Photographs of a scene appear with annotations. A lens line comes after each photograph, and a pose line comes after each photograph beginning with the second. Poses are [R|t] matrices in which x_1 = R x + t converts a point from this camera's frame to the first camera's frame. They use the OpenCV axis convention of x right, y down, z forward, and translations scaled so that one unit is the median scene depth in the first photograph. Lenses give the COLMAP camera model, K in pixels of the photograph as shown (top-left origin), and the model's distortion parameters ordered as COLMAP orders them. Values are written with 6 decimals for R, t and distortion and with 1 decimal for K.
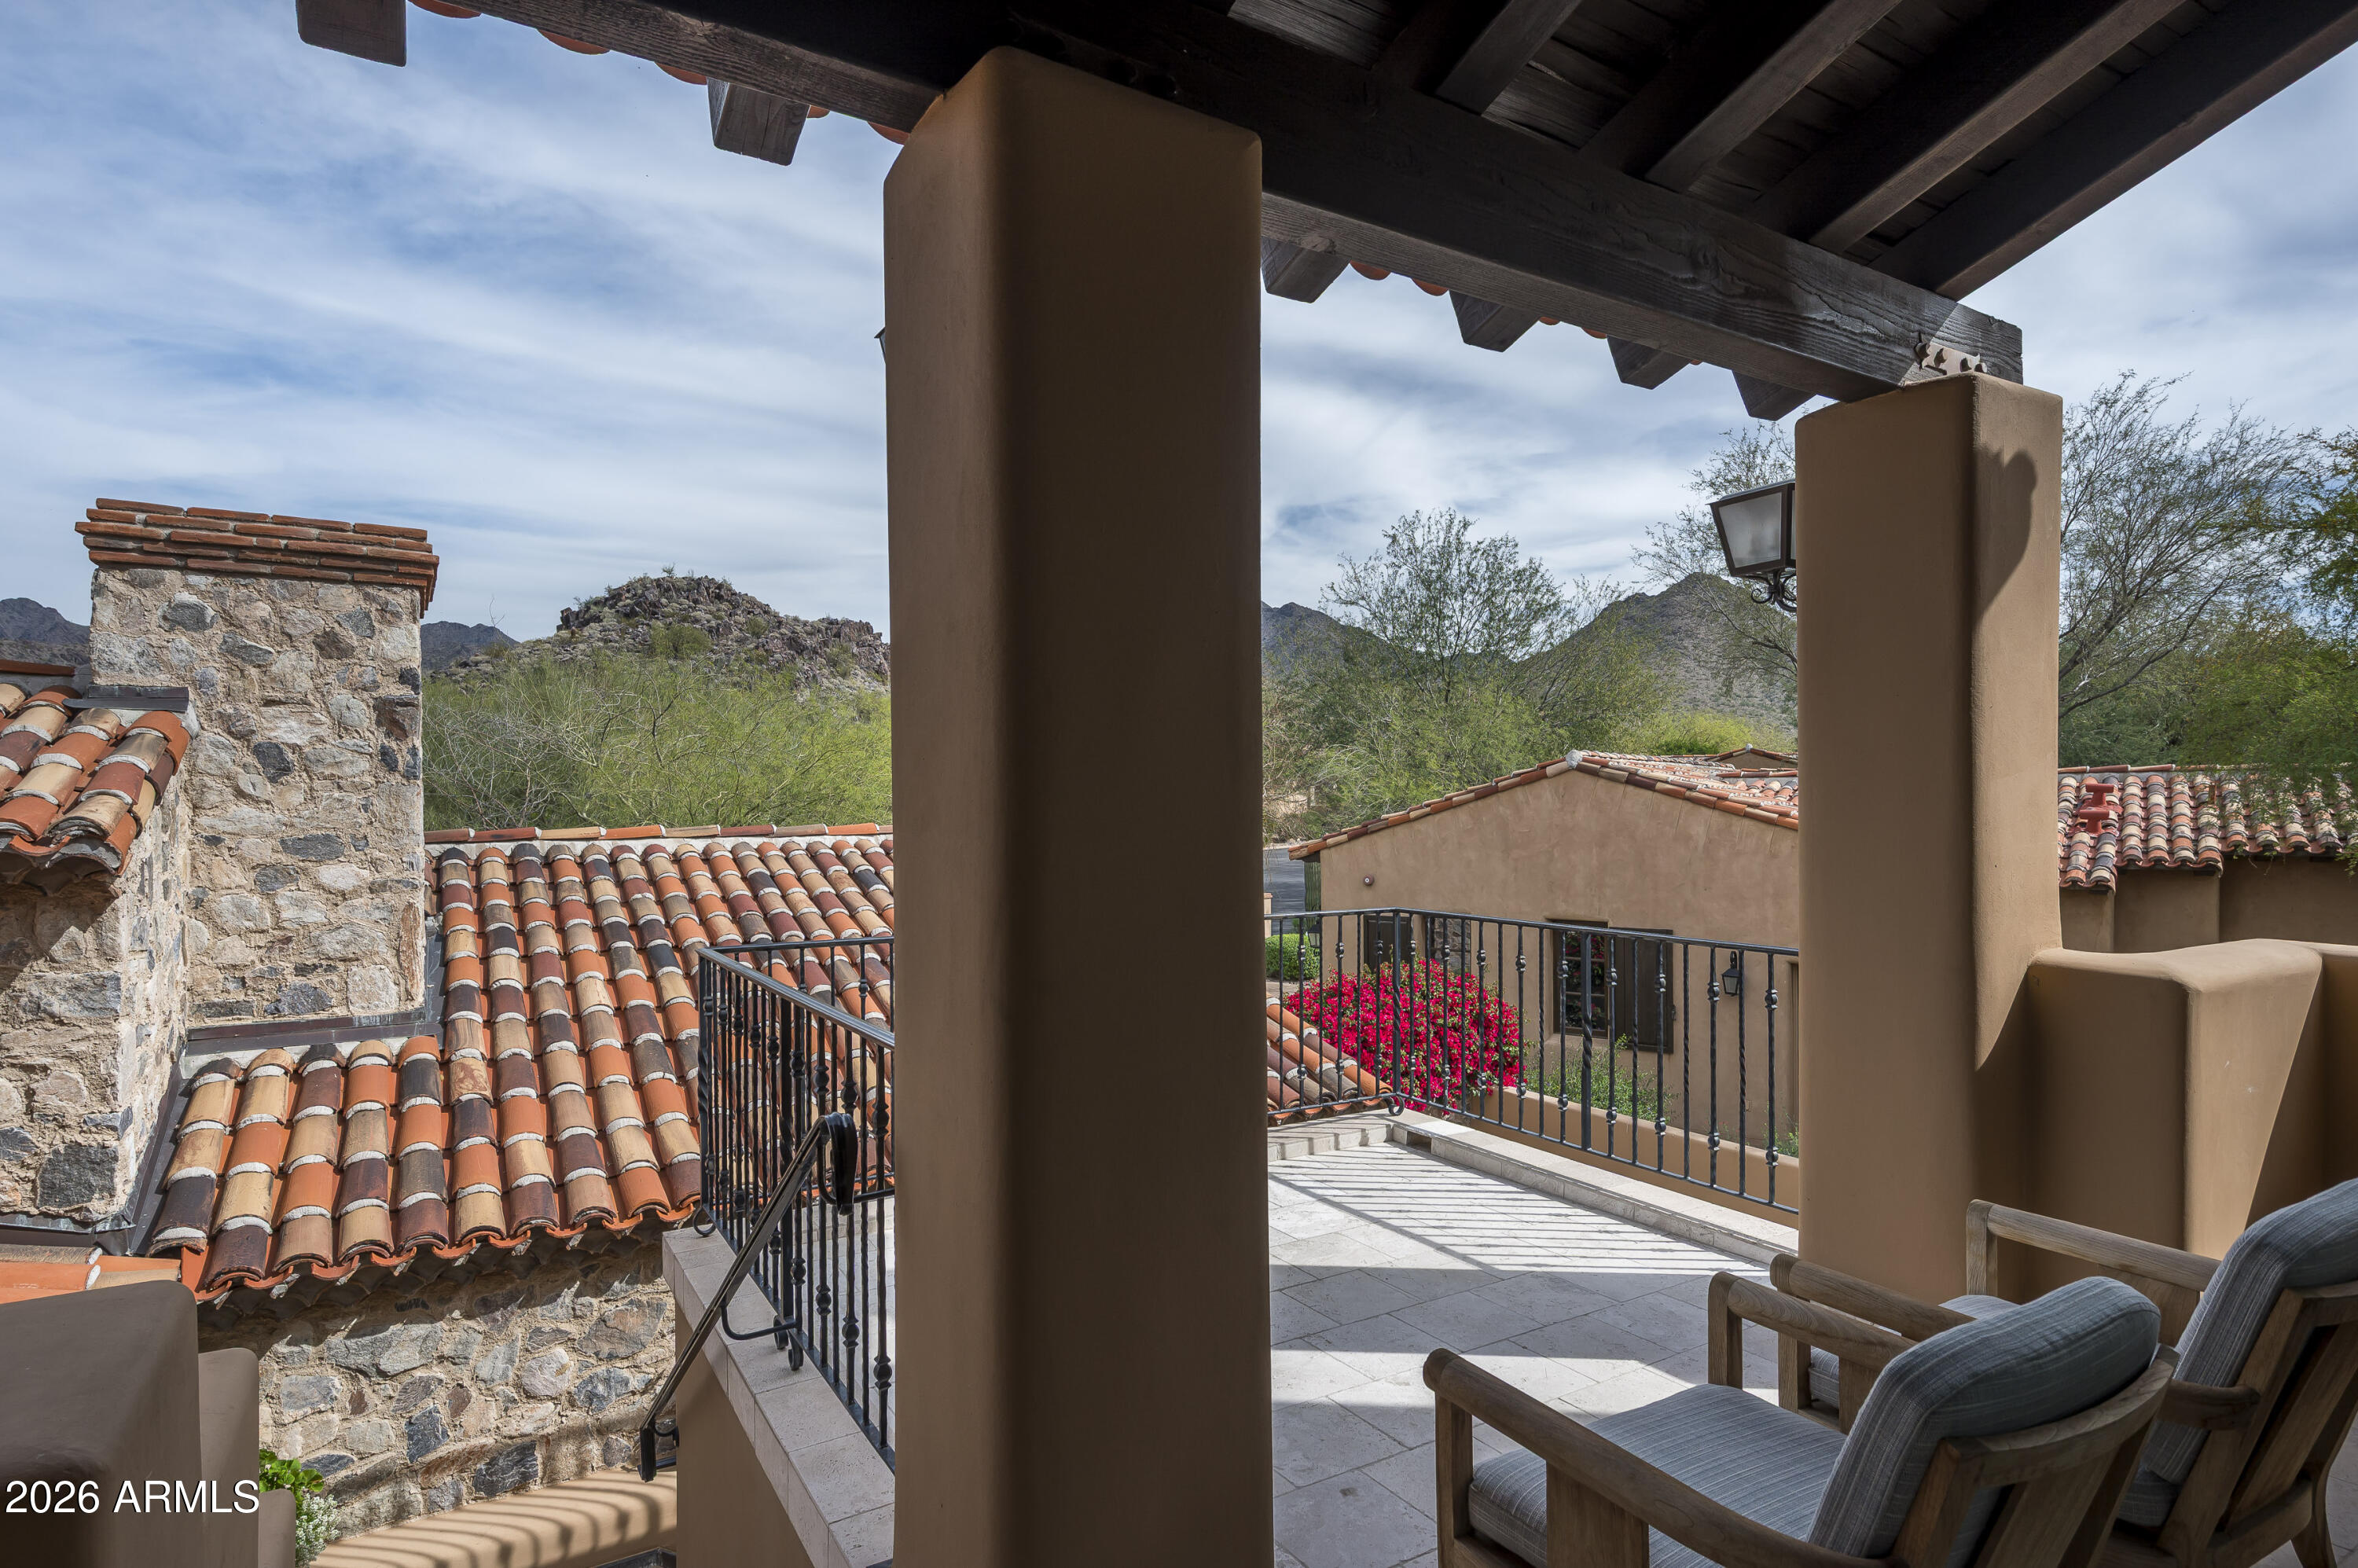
lens RADIAL K [[1236.3, 0, 1179.1], [0, 1236.3, 803.6], [0, 0, 1]] dist [0.001386, 0.001173]
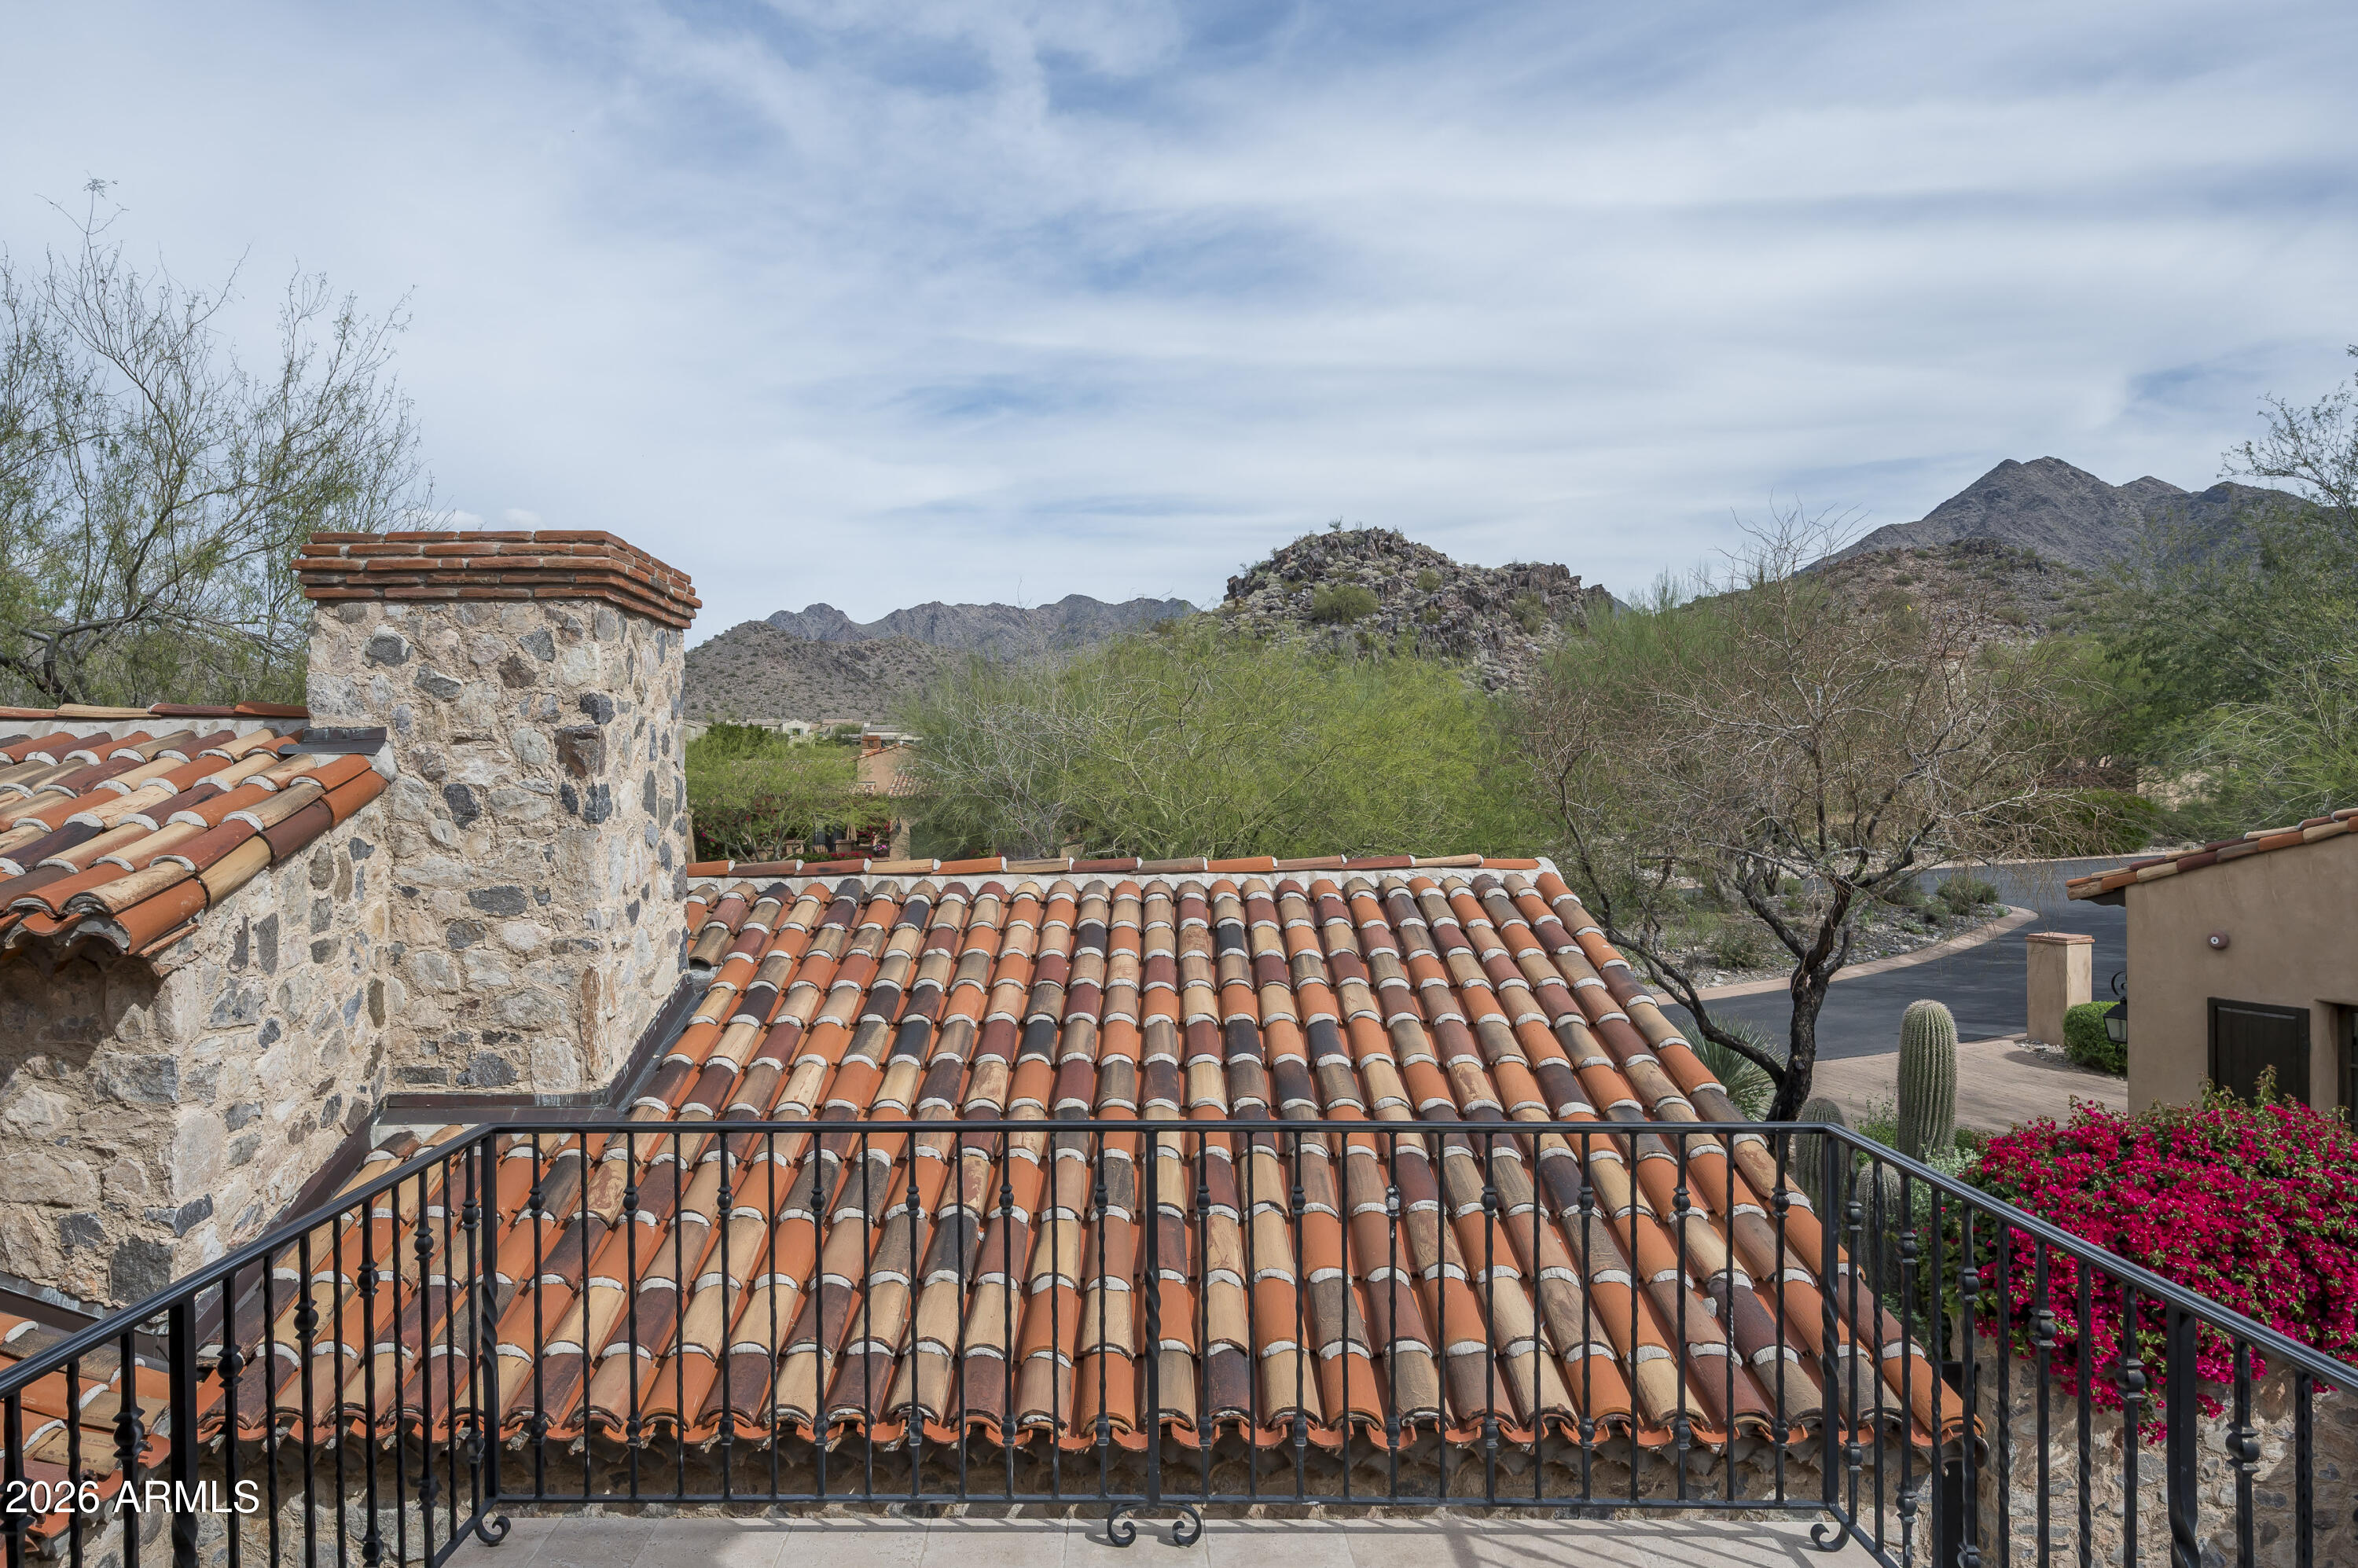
lens RADIAL K [[1423.3, 0, 1179.0], [0, 1423.3, 784.0], [0, 0, 1]] dist [0.000732, 0.000706]
pose [[0.845053, 0.002357, -0.534677, 0.261749], [0.002208, 0.999966, 0.007897, -0.055782], [0.534677, -0.007854, 0.845020, 0.398133]]
